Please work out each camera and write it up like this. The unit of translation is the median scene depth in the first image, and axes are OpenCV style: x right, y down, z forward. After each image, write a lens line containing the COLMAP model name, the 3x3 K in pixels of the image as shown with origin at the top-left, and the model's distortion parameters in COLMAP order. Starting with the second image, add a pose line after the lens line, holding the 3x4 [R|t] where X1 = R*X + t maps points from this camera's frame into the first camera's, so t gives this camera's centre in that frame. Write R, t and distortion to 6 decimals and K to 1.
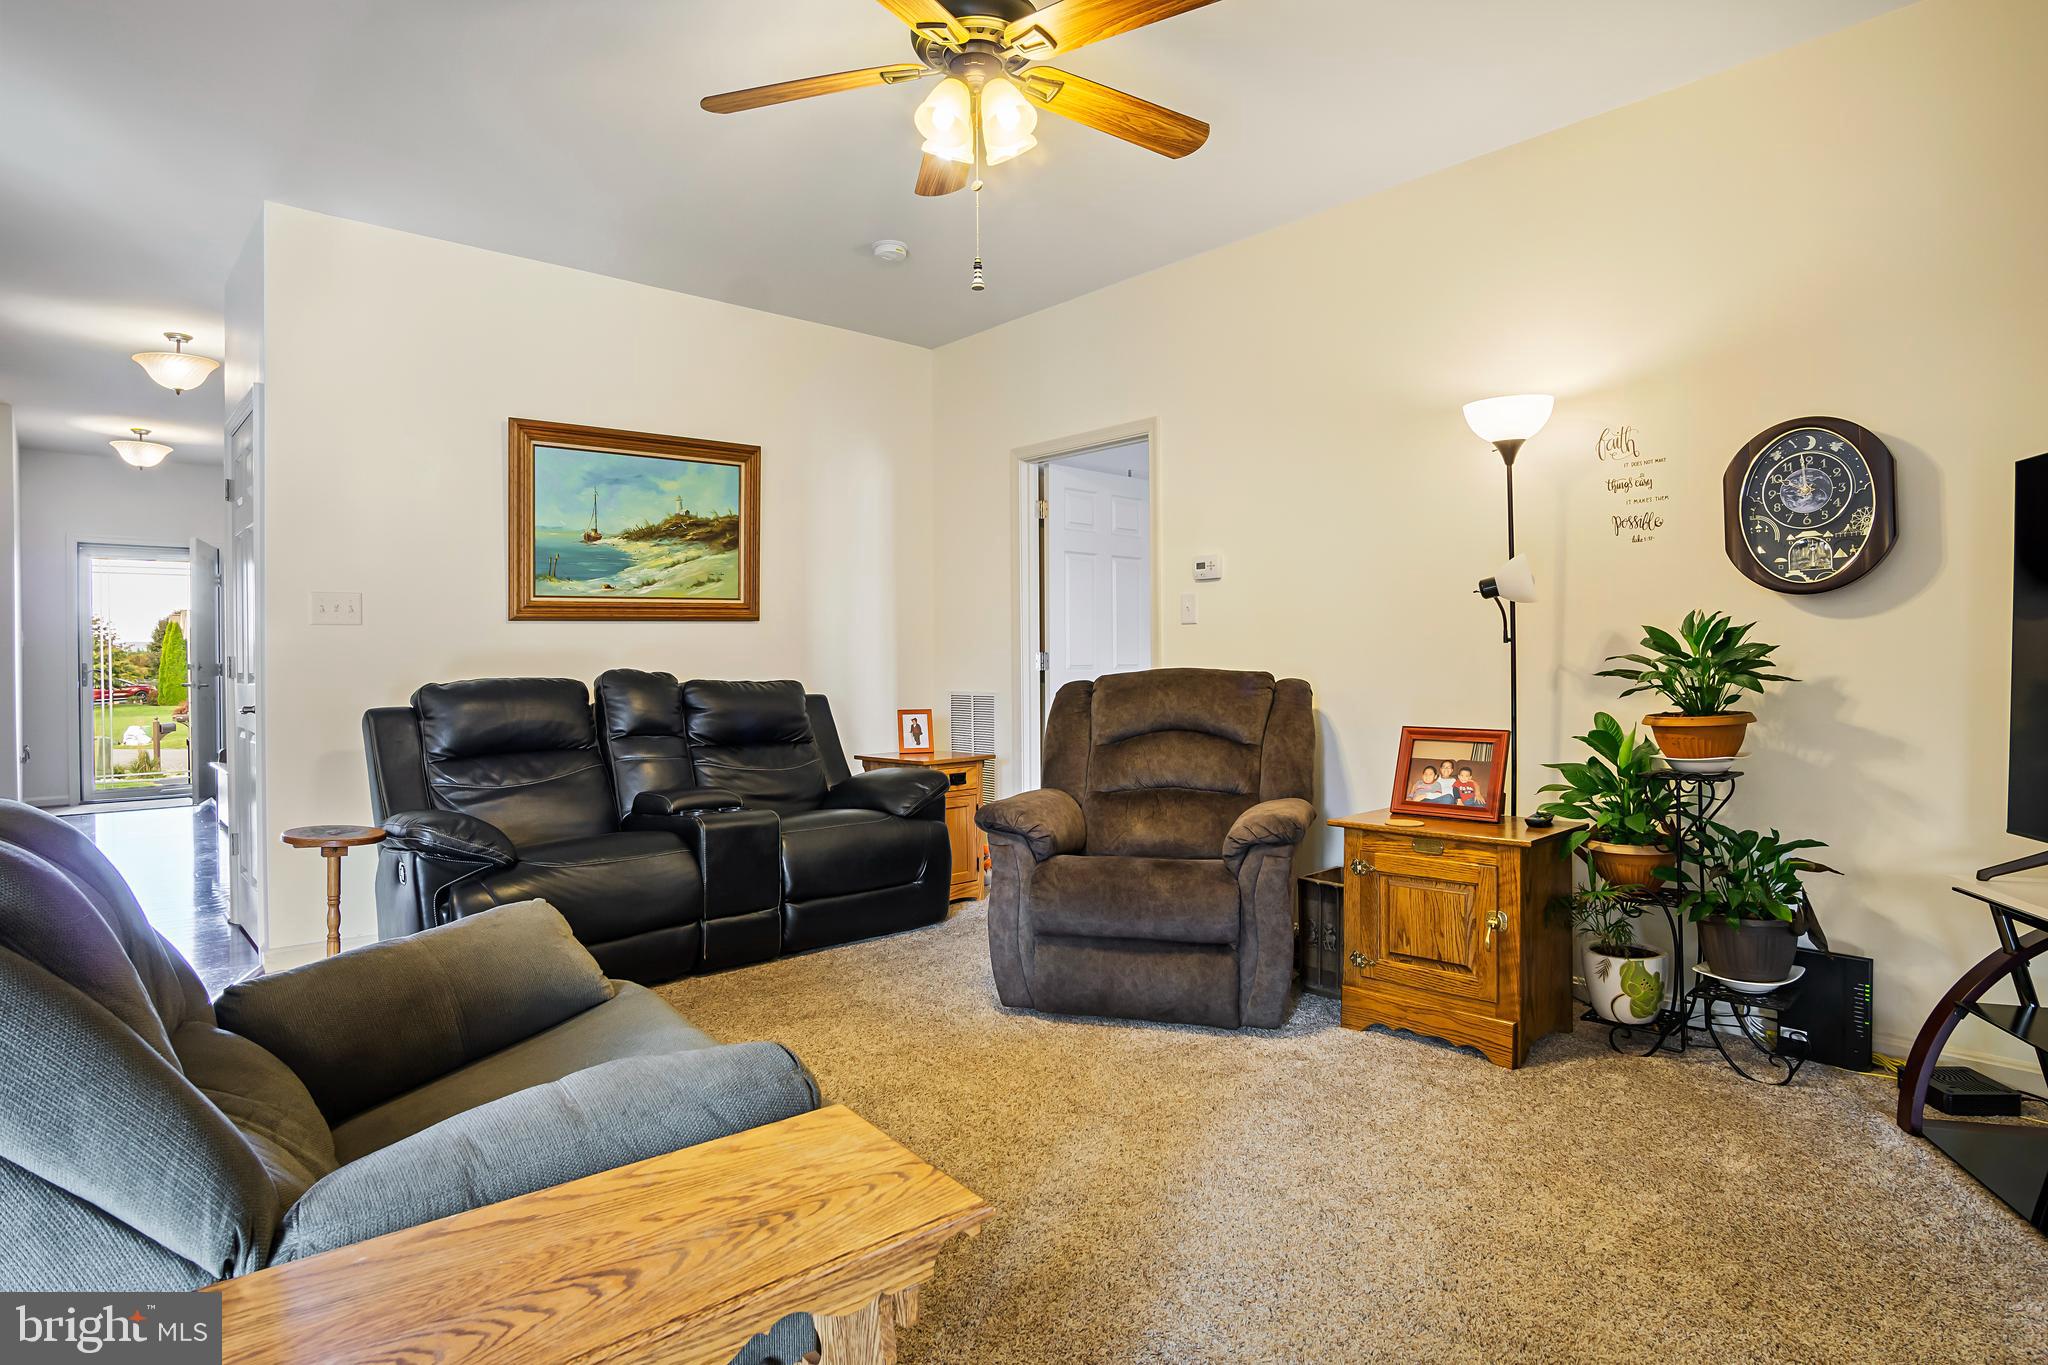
lens RADIAL K [[1101.8, 0, 1027.1], [0, 1101.8, 670.4], [0, 0, 1]] dist [-0.027299, 0.006335]
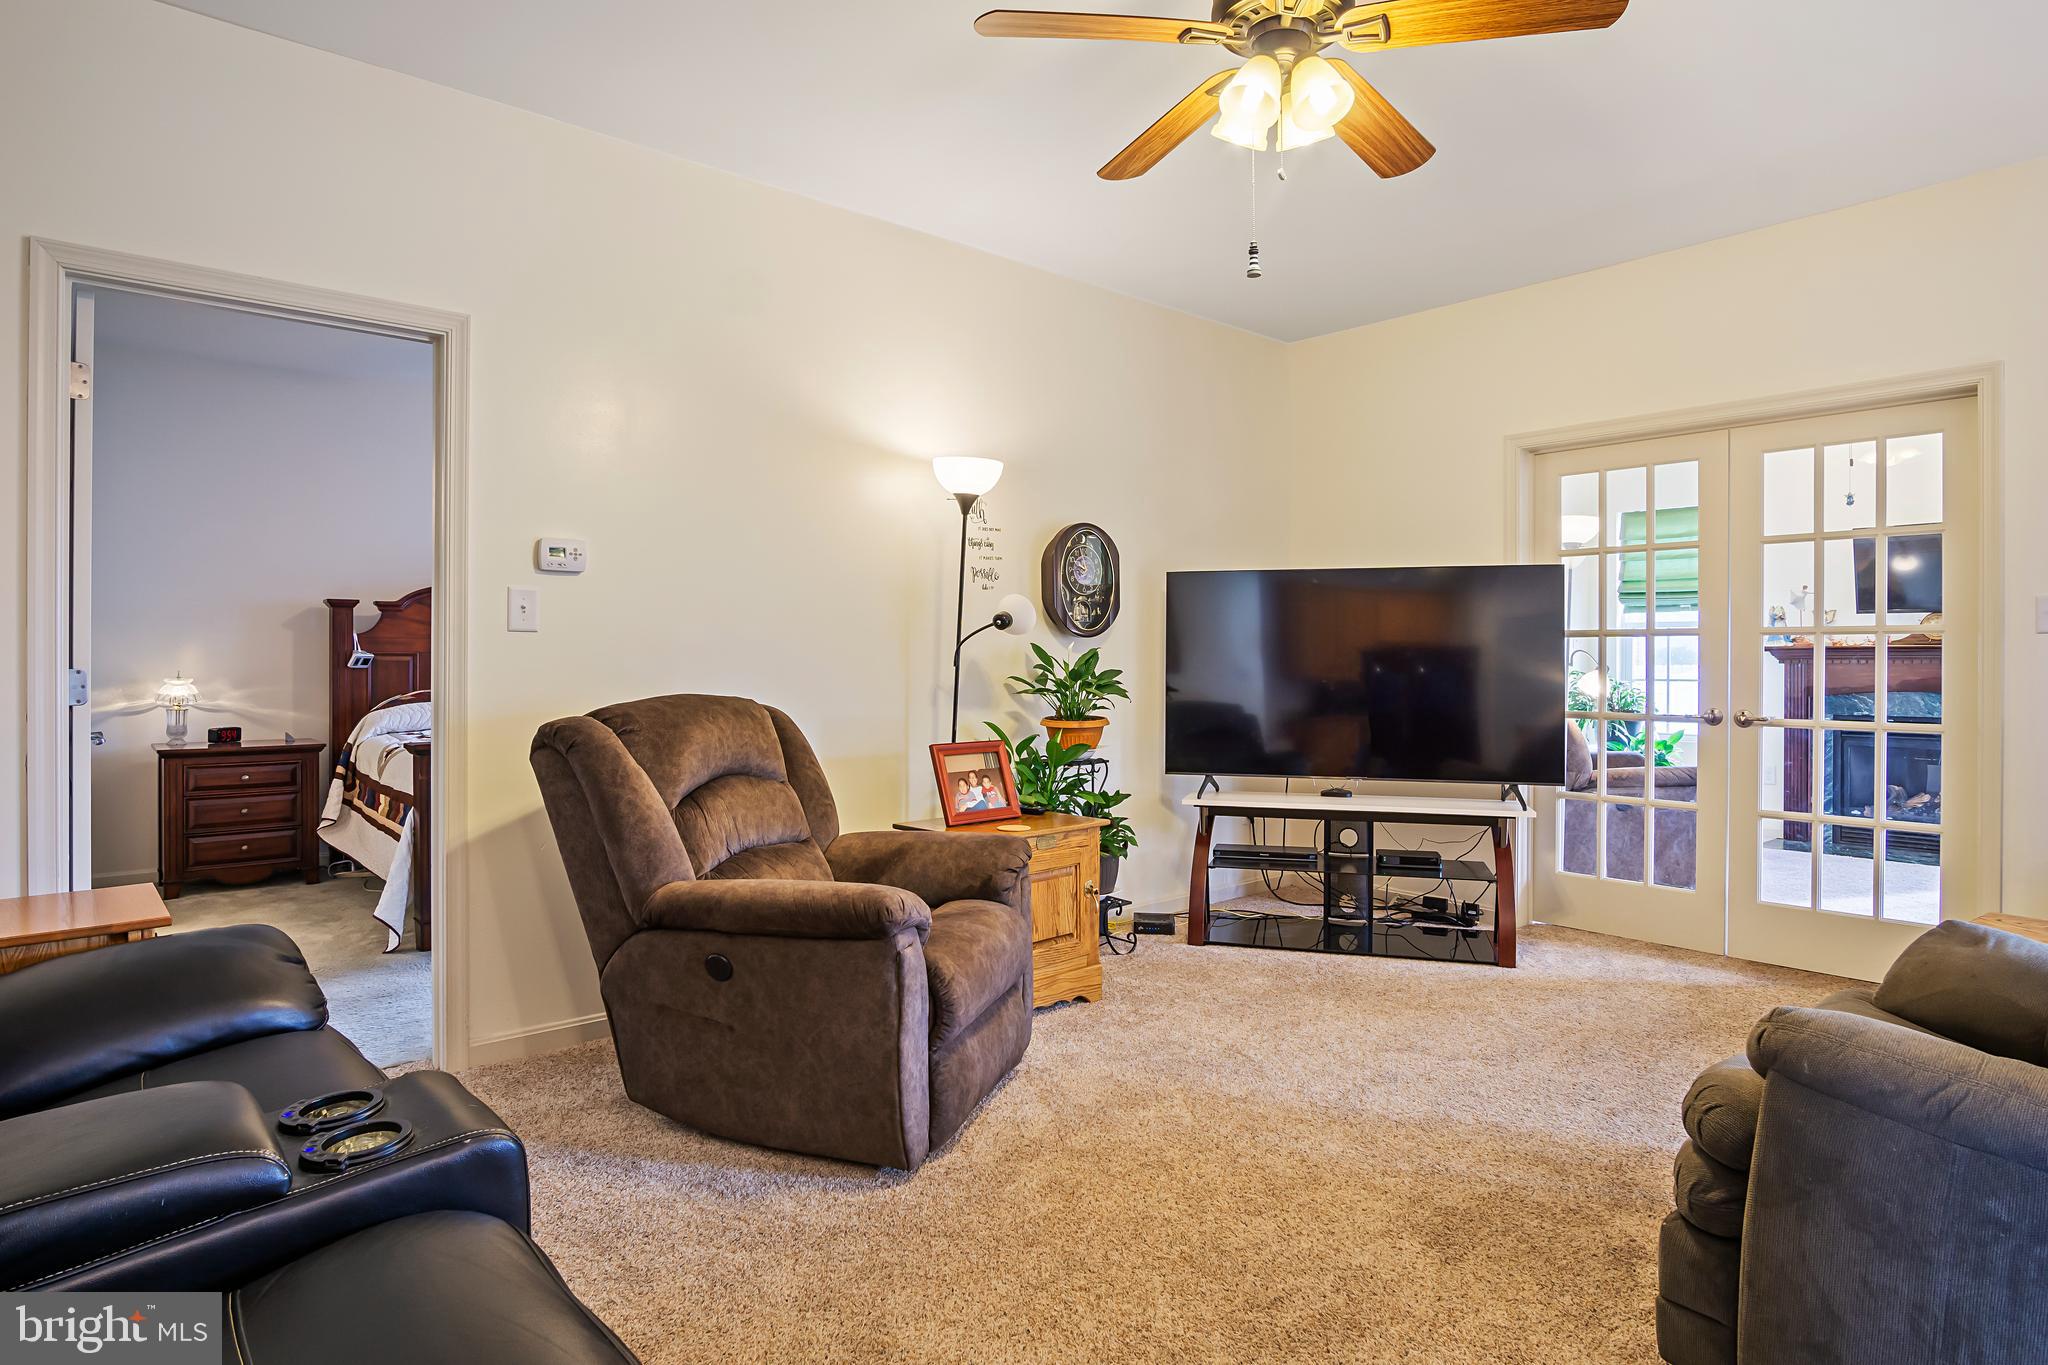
lens RADIAL K [[1101.8, 0, 1014.3], [0, 1101.8, 672.6], [0, 0, 1]] dist [-0.027299, 0.006335]
pose [[0.040445, -0.006838, 0.999158, -0.757131], [0.004467, 0.999968, 0.006663, -0.027263], [-0.999172, 0.004194, 0.040475, 0.925031]]
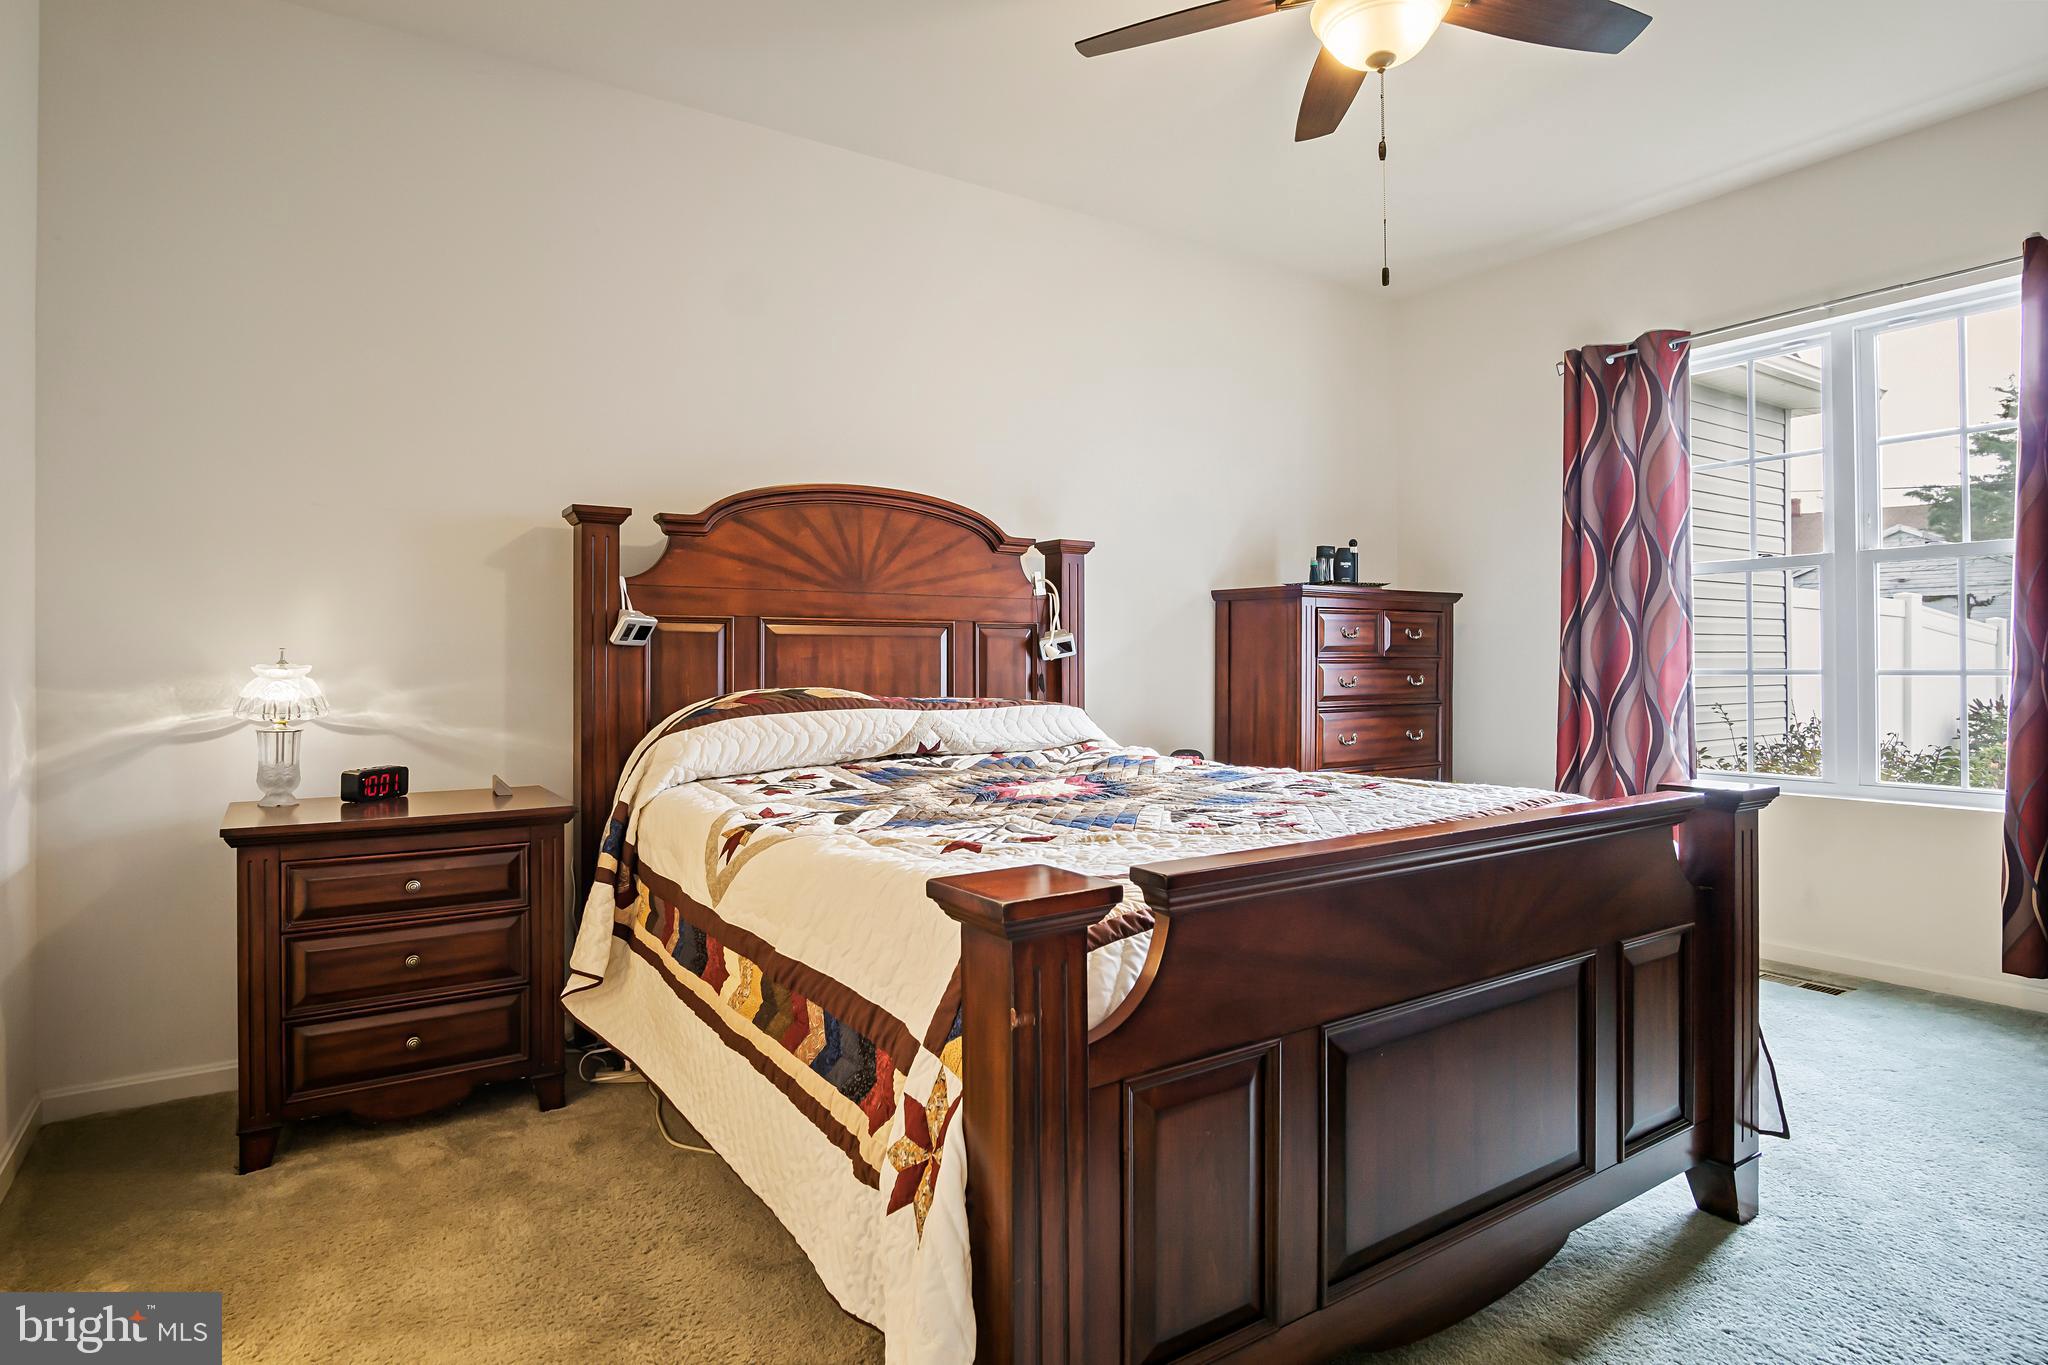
lens RADIAL K [[1101.8, 0, 1011.4], [0, 1101.8, 662.2], [0, 0, 1]] dist [-0.027299, 0.006335]
pose [[0.164094, 0.001539, 0.986444, 0.180129], [0.006047, 0.999978, -0.002566, -0.009074], [-0.986426, 0.006386, 0.164081, 1.636775]]
